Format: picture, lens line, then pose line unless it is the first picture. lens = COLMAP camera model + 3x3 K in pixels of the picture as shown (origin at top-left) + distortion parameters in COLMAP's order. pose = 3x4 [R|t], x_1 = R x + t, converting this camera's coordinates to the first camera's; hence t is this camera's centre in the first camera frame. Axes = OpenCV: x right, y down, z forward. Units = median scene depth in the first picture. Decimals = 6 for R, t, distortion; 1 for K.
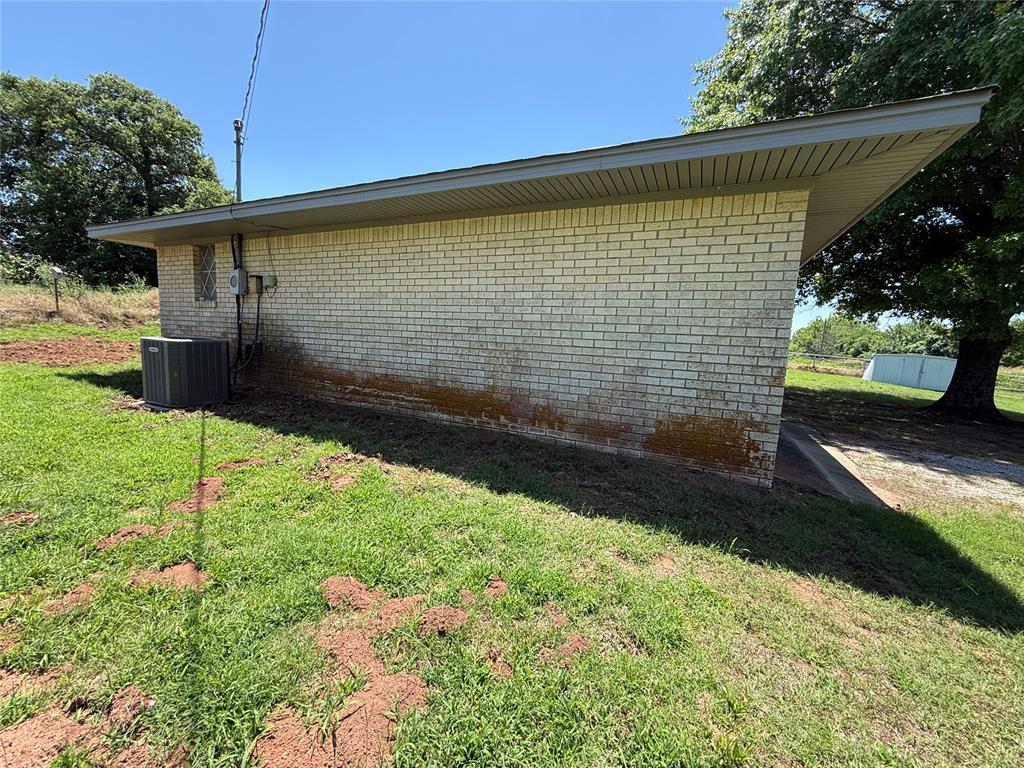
lens RADIAL K [[403.4, 0, 512.0], [0, 403.4, 384.0], [0, 0, 1]] dist [0.001163, 0.000061]
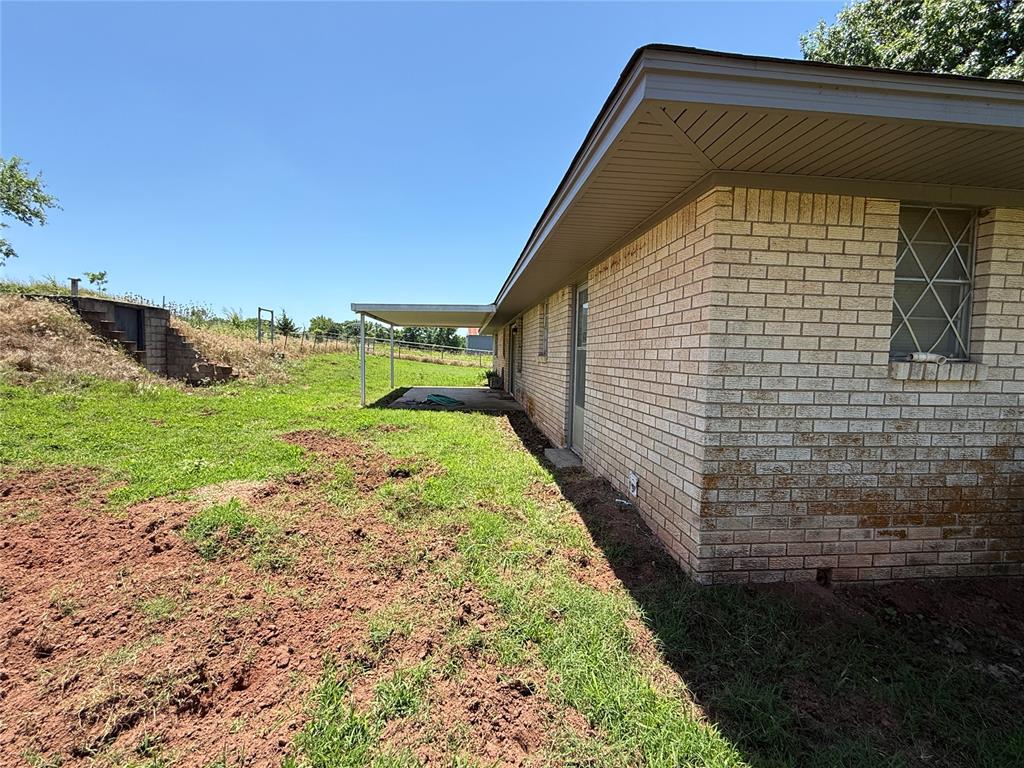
lens RADIAL K [[521.8, 0, 512.0], [0, 521.8, 384.0], [0, 0, 1]] dist [0.000113, 0.000001]
pose [[0.855978, -0.057485, 0.513807, -1.247553], [0.079276, 0.996641, -0.020566, -0.196830], [-0.510898, 0.058337, 0.857659, 0.761278]]
